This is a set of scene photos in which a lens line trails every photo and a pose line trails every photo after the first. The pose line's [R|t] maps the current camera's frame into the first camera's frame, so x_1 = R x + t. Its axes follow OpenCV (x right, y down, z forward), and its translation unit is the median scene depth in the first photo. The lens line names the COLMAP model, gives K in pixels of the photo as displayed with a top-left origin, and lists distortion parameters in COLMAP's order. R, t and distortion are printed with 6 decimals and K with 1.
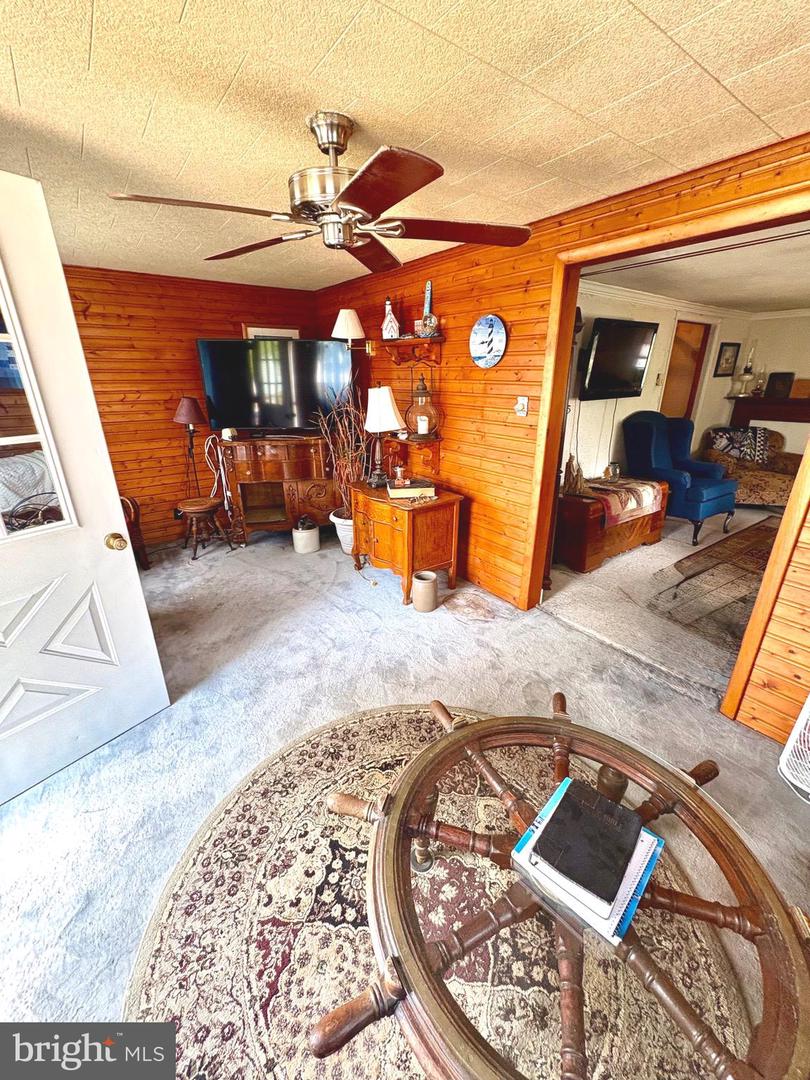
lens RADIAL K [[428.5, 0, 401.0], [0, 428.5, 538.9], [0, 0, 1]] dist [-0.001154, -0.000204]
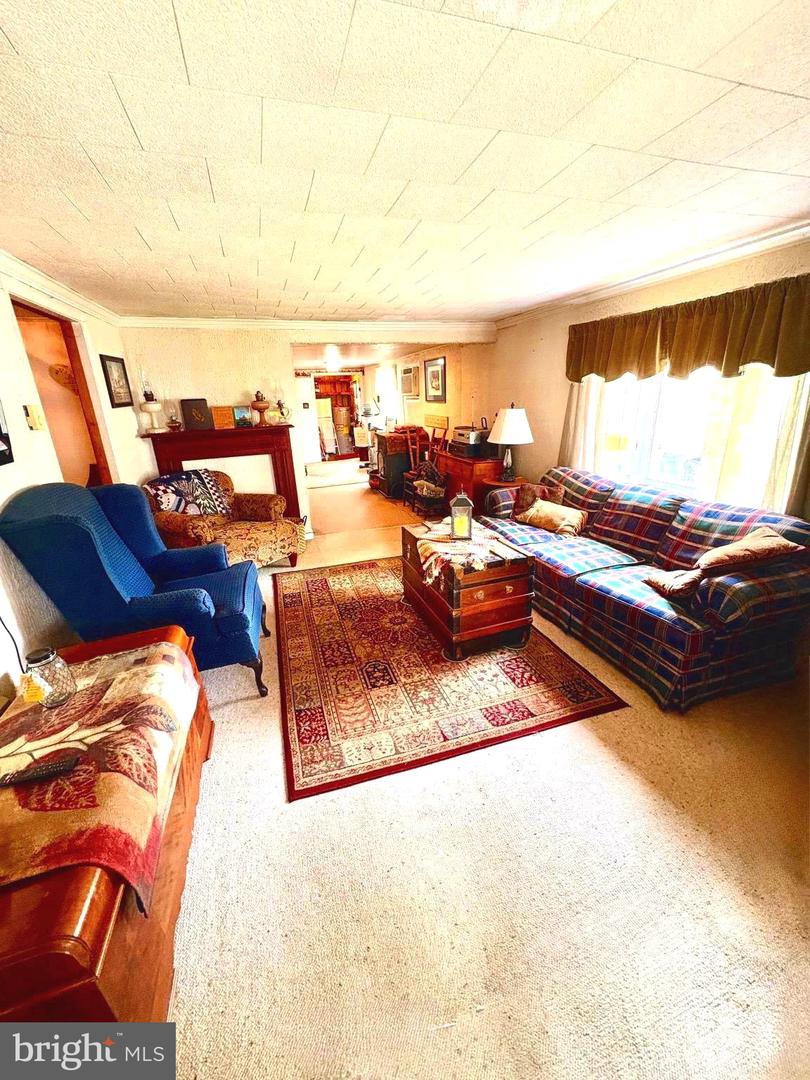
lens RADIAL K [[428.5, 0, 402.8], [0, 428.5, 541.6], [0, 0, 1]] dist [-0.001154, -0.000204]
pose [[0.301349, -0.318124, 0.898881, 0.231839], [0.374599, 0.906406, 0.195203, -0.164929], [-0.876849, 0.277895, 0.392313, 0.438325]]
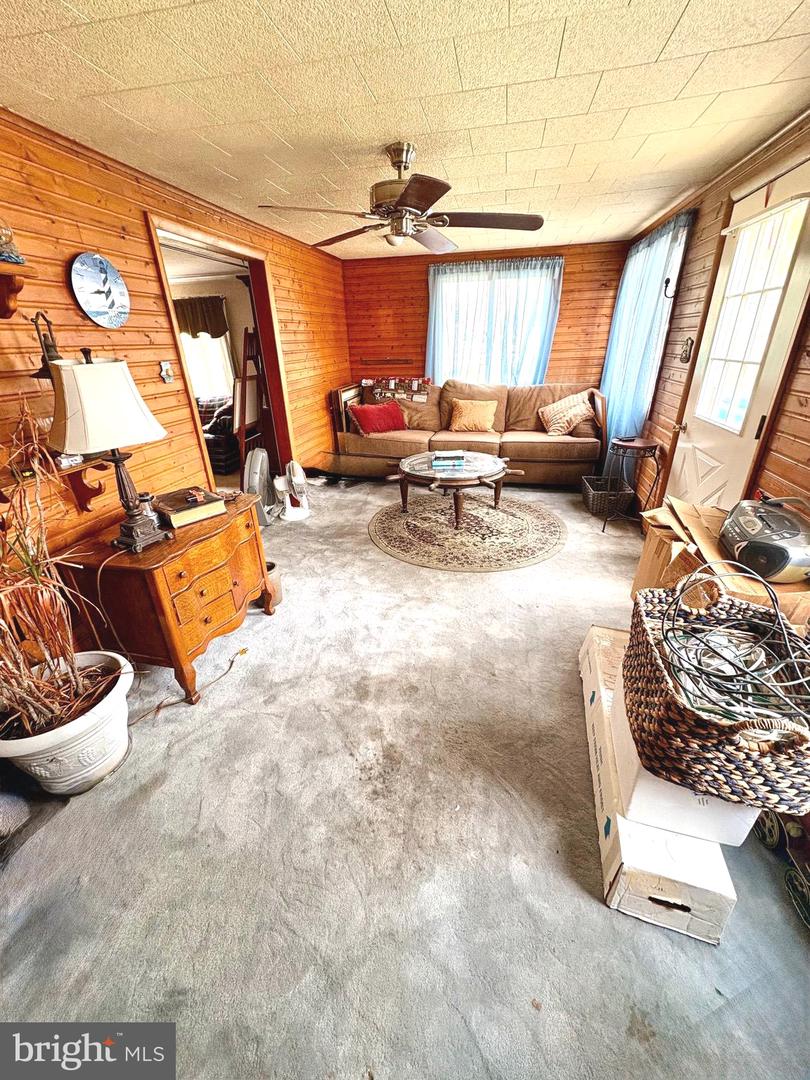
lens RADIAL K [[428.5, 0, 404.9], [0, 428.5, 541.9], [0, 0, 1]] dist [-0.001154, -0.000204]
pose [[-0.669593, -0.305601, 0.676944, -0.415925], [0.292233, 0.729513, 0.618393, -0.239229], [-0.682821, 0.611897, -0.399171, 0.639788]]
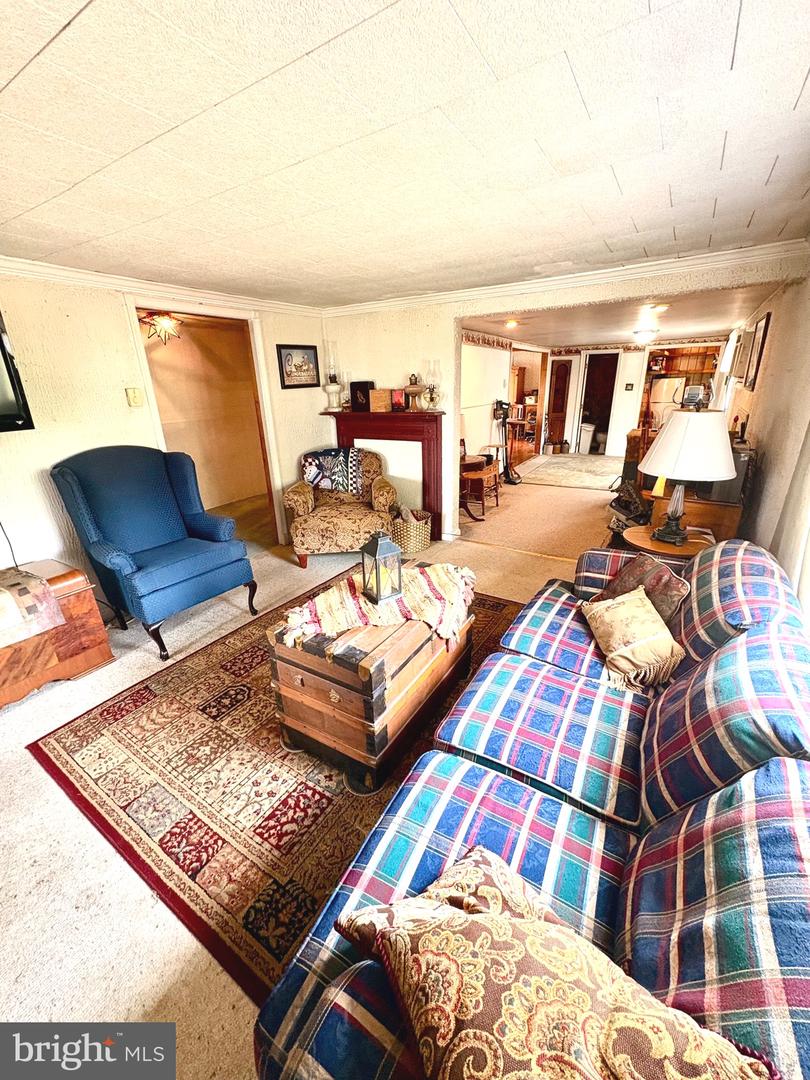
lens RADIAL K [[428.5, 0, 404.3], [0, 428.5, 539.8], [0, 0, 1]] dist [-0.001154, -0.000204]
pose [[0.925149, -0.148441, 0.349377, 0.639628], [0.156136, 0.987716, 0.006205, -0.083570], [-0.346006, 0.048809, 0.936962, 0.222926]]
